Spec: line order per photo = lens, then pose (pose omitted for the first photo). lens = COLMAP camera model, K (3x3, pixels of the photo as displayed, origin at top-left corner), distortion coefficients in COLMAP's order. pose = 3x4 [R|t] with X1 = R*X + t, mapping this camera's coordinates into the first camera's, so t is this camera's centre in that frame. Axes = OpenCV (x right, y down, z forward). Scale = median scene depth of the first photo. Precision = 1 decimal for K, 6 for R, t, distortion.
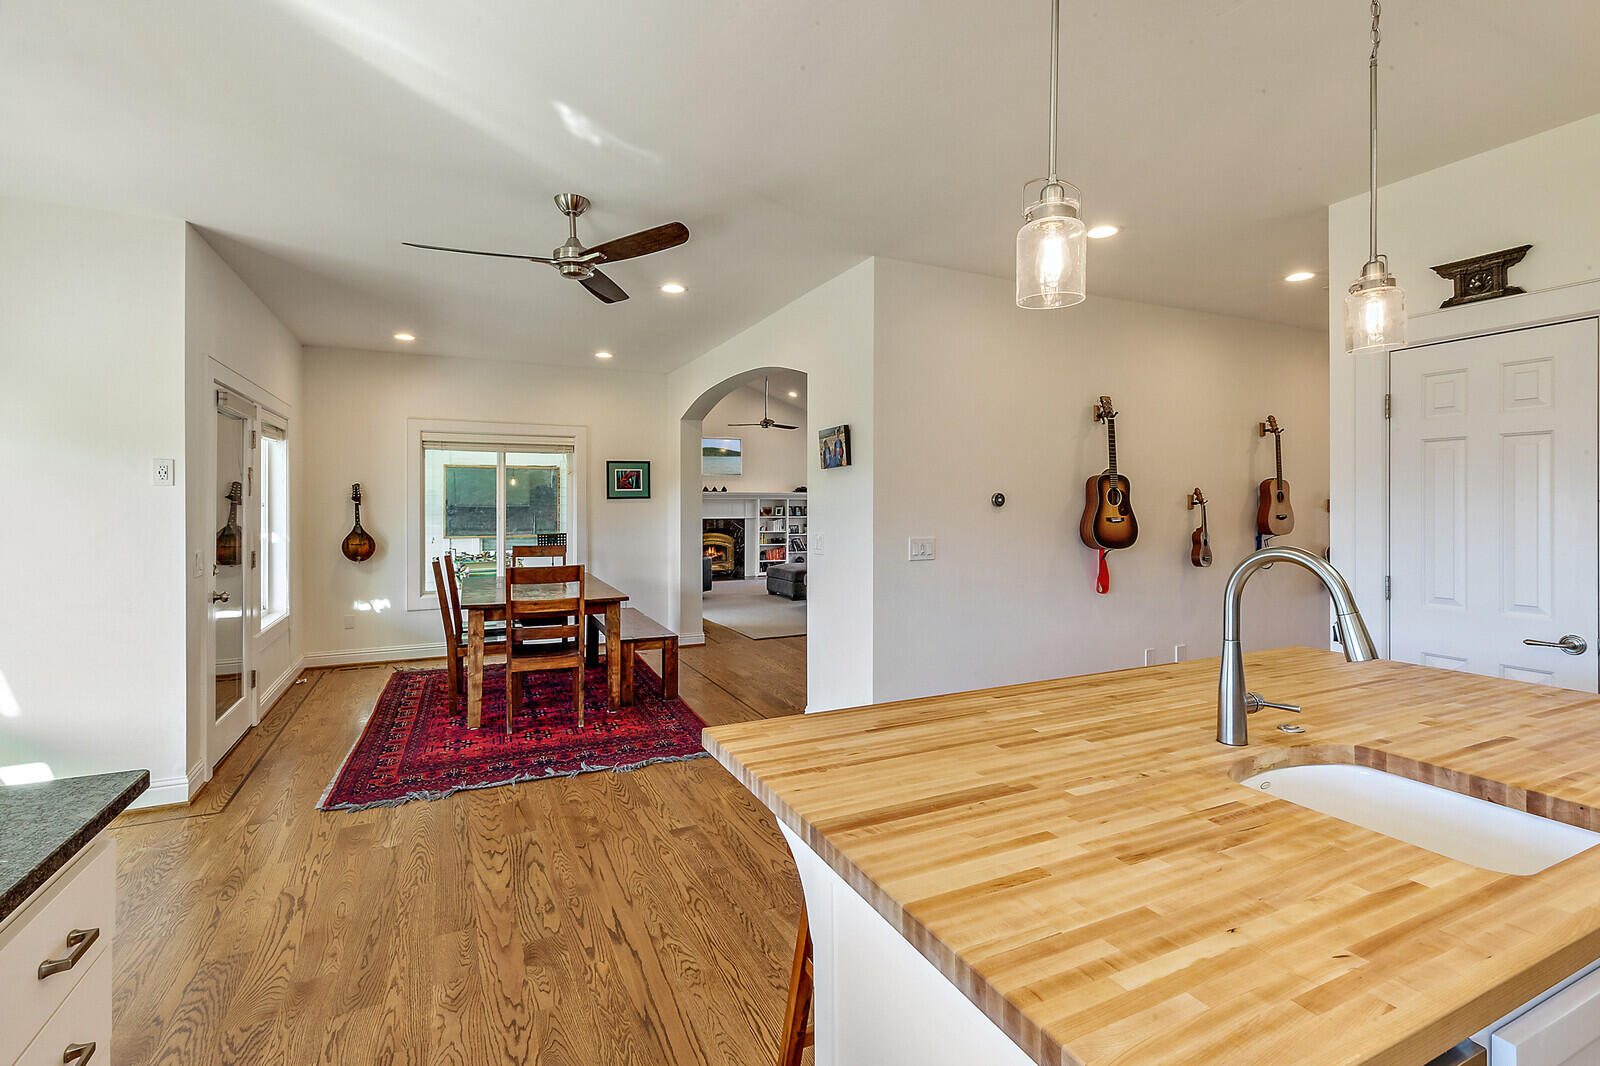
lens RADIAL K [[733.8, 0, 790.3], [0, 733.8, 506.2], [0, 0, 1]] dist [0.008498, -0.000320]
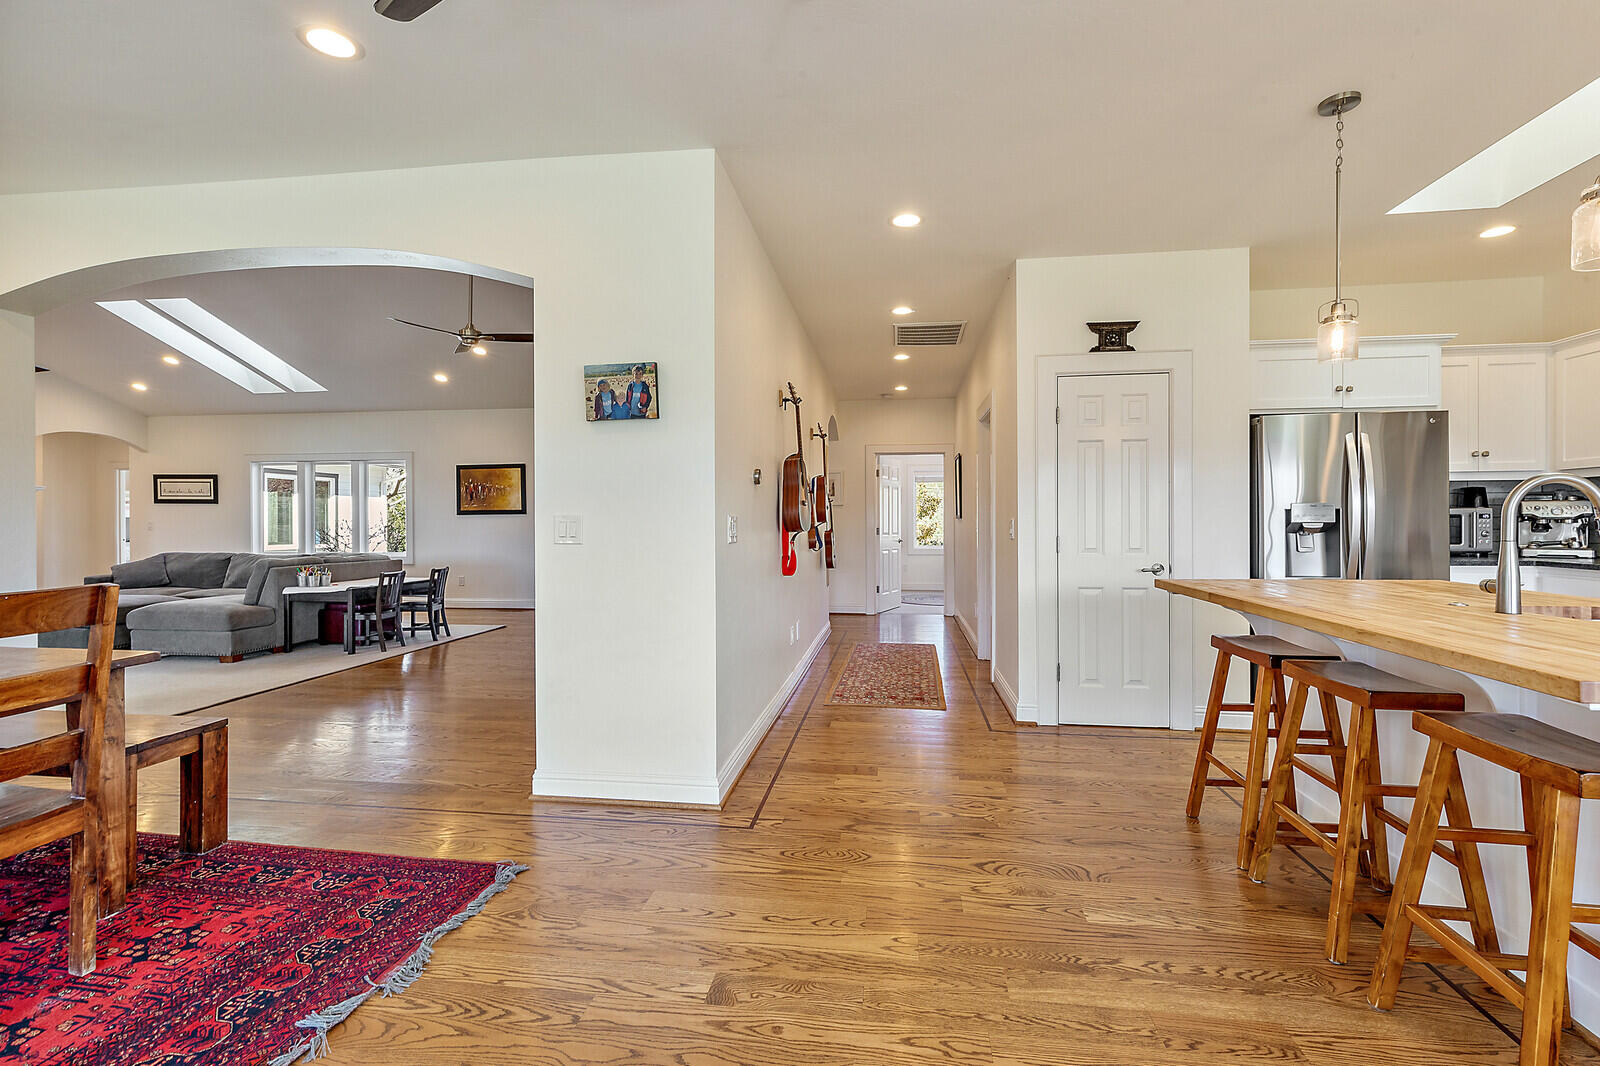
lens RADIAL K [[733.8, 0, 800.9], [0, 733.8, 525.2], [0, 0, 1]] dist [0.008498, -0.000320]
pose [[0.543529, -0.004269, 0.839379, -0.135804], [0.003107, 0.999990, 0.003075, 0.014694], [-0.839385, 0.000937, 0.543537, 0.139808]]
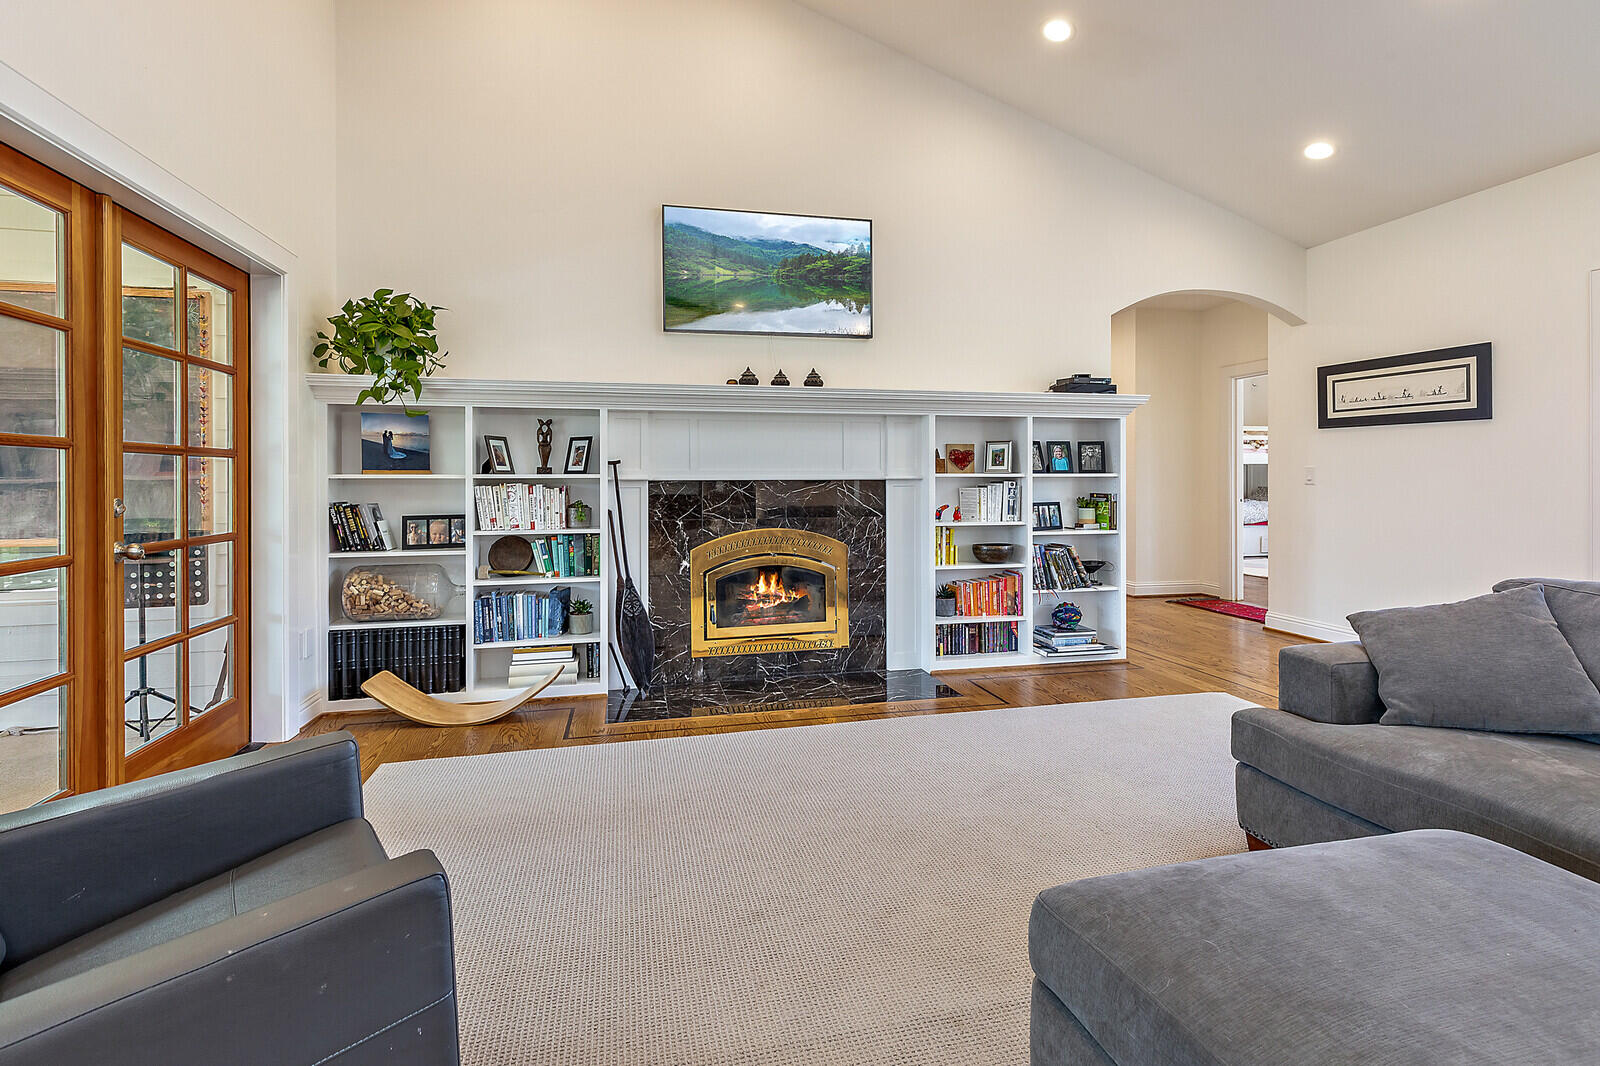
lens RADIAL K [[733.8, 0, 794.5], [0, 733.8, 476.1], [0, 0, 1]] dist [0.008498, -0.000320]
pose [[0.978438, -0.001504, -0.206537, -0.036483], [0.001552, 0.999999, 0.000071, 0.015253], [0.206536, -0.000390, 0.978439, 0.700521]]
